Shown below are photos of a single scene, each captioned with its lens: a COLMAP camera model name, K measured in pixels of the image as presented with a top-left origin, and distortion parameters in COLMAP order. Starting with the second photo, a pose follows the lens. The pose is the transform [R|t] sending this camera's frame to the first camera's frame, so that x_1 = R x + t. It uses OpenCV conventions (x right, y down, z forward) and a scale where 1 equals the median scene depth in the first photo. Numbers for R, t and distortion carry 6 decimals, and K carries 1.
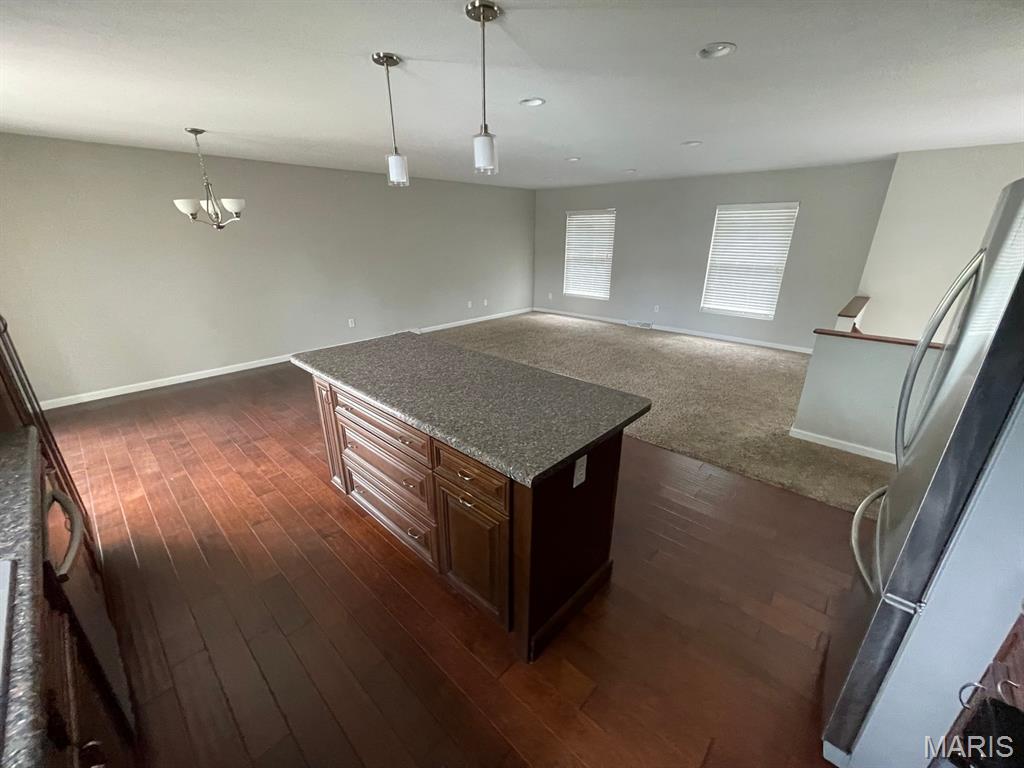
lens RADIAL K [[412.7, 0, 509.1], [0, 412.7, 388.0], [0, 0, 1]] dist [-0.000755, 0.001514]
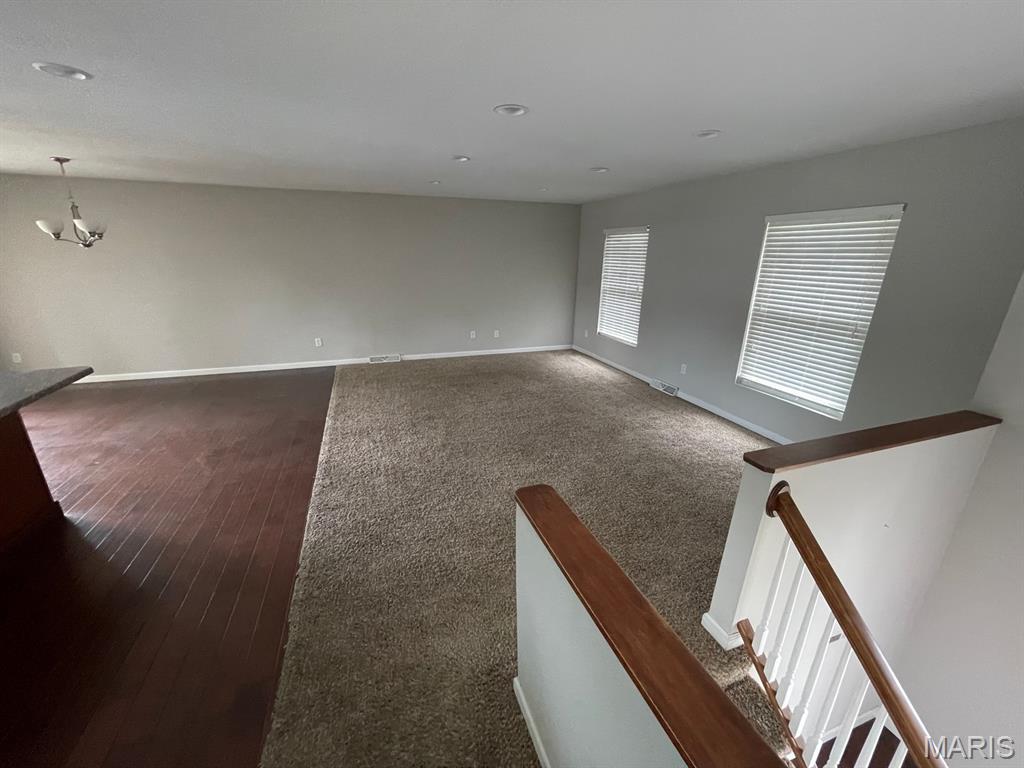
lens RADIAL K [[412.7, 0, 510.1], [0, 412.7, 383.4], [0, 0, 1]] dist [-0.000755, 0.001514]
pose [[0.884619, 0.152026, -0.440837, 0.395408], [-0.177206, 0.984040, -0.016242, -0.103438], [0.431332, 0.092487, 0.897440, 0.262209]]
